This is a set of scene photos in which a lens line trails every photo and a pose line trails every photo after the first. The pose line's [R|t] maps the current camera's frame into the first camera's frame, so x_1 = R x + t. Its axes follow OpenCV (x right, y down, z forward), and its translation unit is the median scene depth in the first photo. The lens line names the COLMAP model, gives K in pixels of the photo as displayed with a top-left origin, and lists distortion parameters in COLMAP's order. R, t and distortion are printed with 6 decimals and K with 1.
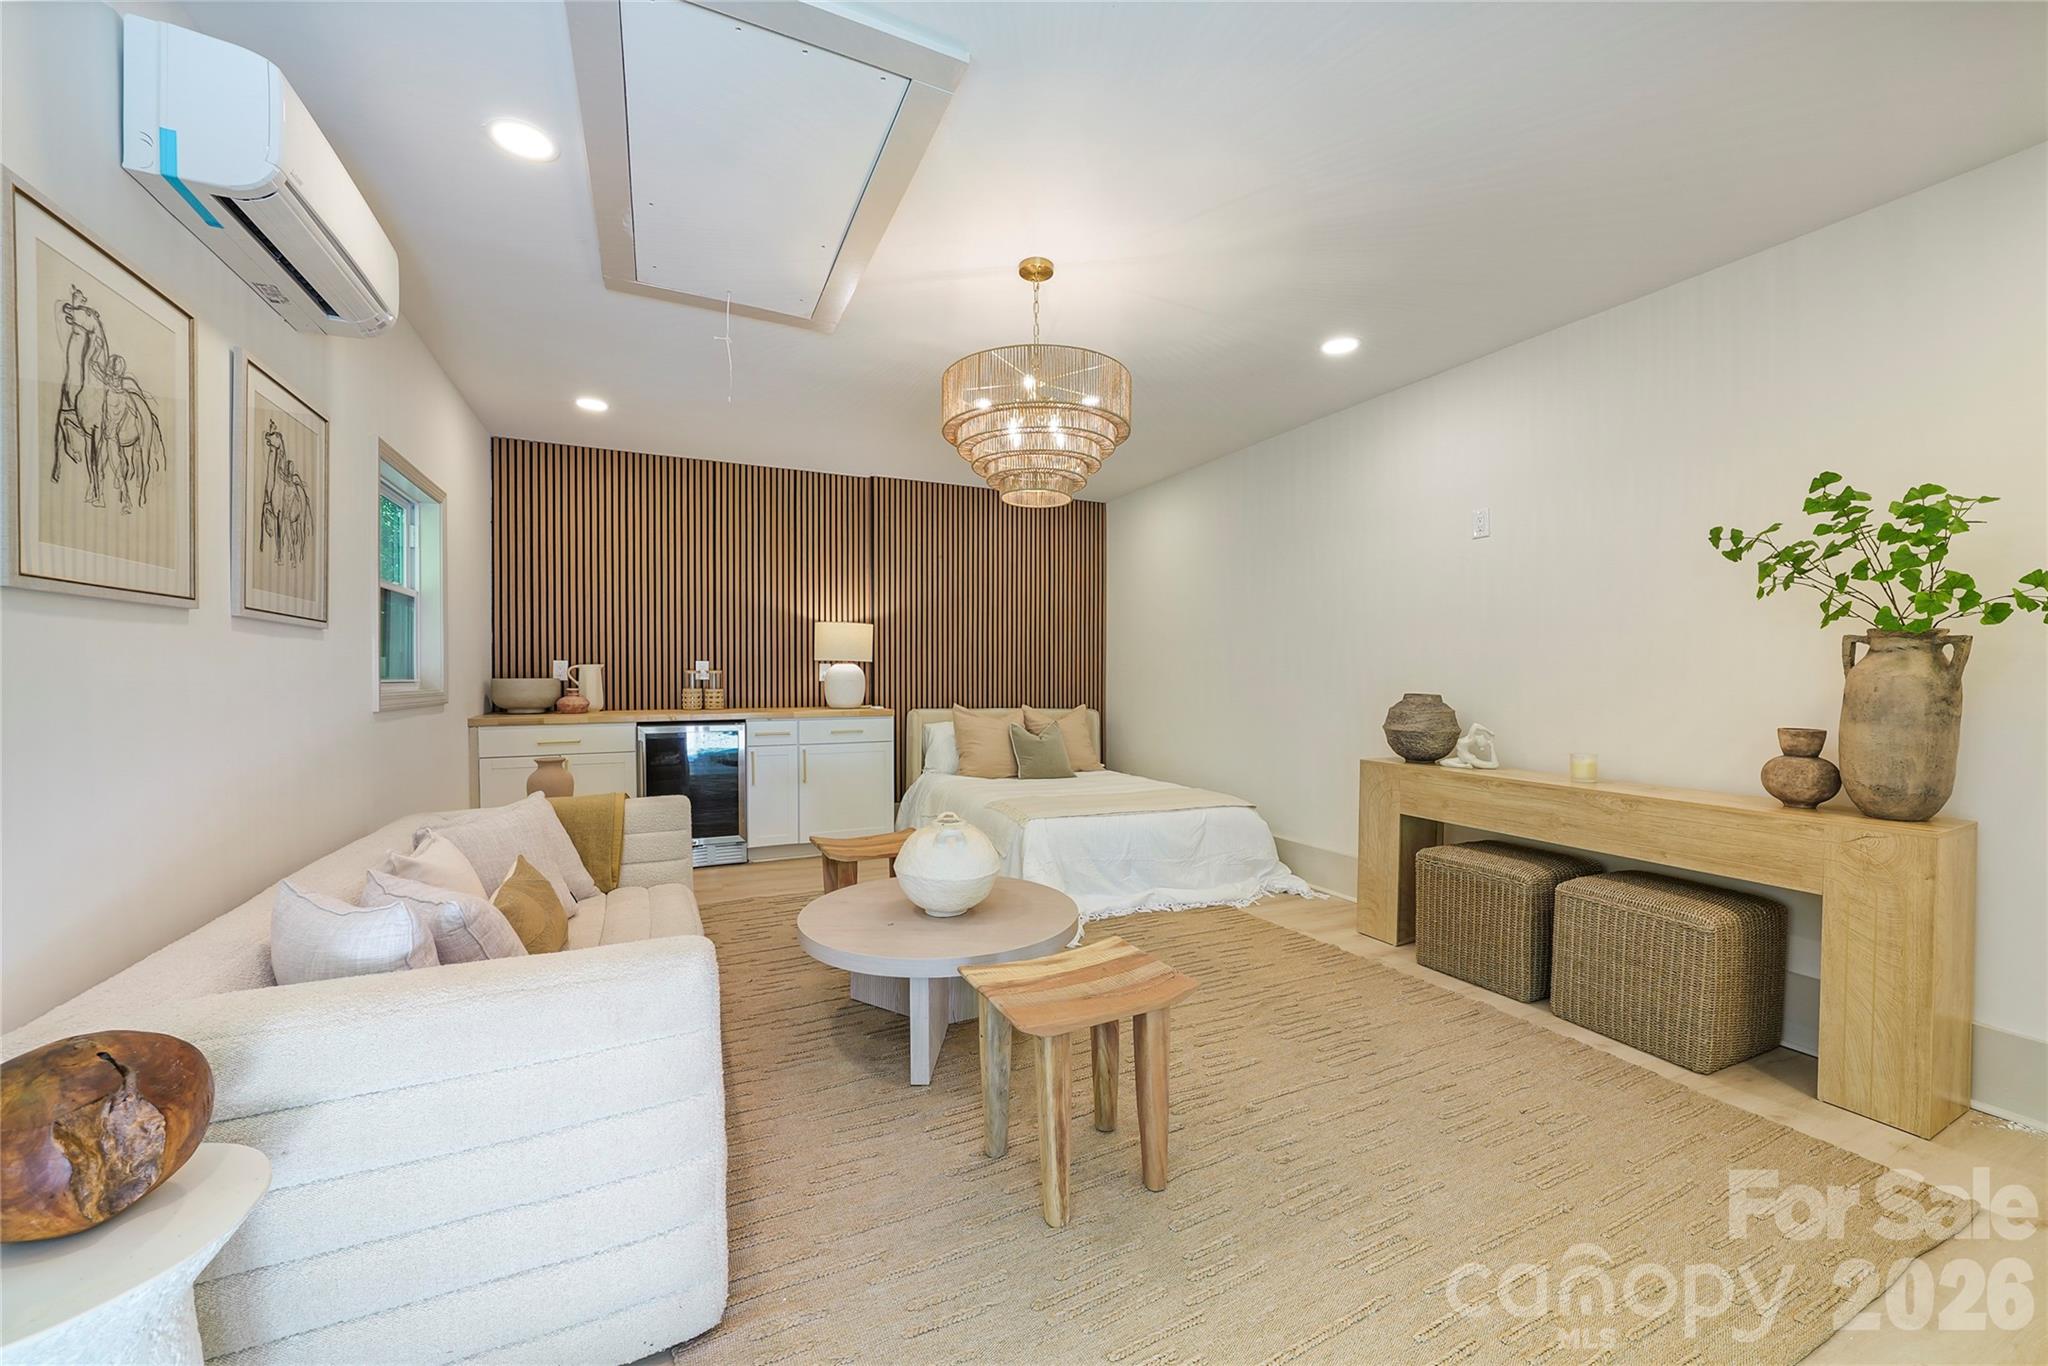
lens RADIAL K [[760.7, 0, 1034.6], [0, 760.7, 679.5], [0, 0, 1]] dist [-0.004671, -0.001395]
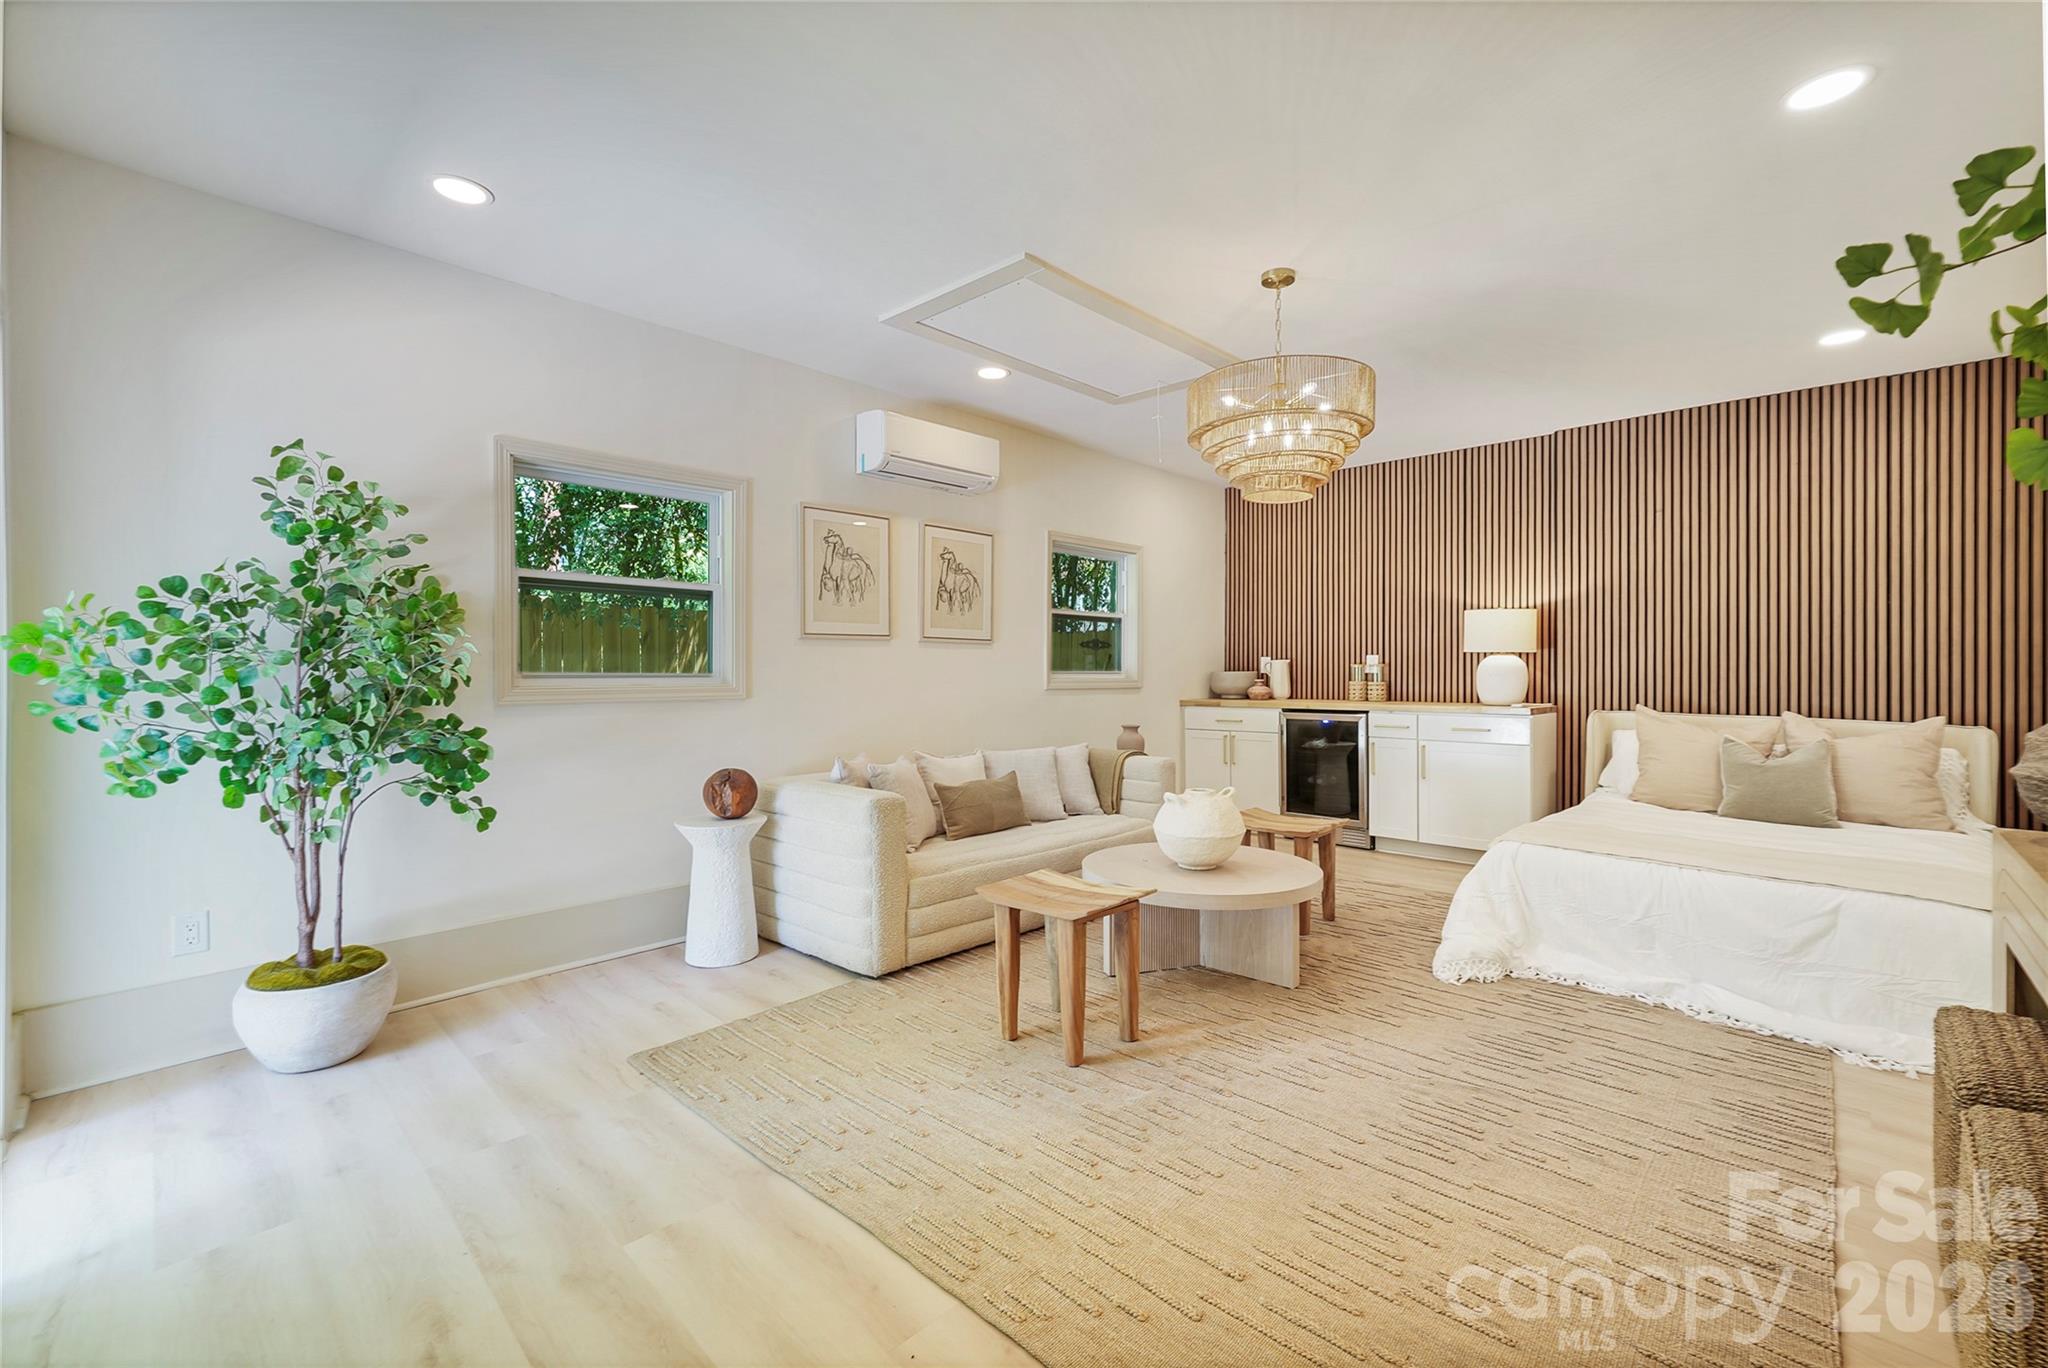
lens RADIAL K [[860.3, 0, 1028.4], [0, 860.3, 677.8], [0, 0, 1]] dist [-0.024400, 0.000016]
pose [[0.345476, 0.004925, -0.938415, 0.723039], [-0.005642, 0.999979, 0.003172, 0.008118], [0.938411, 0.004198, 0.345497, 0.208754]]
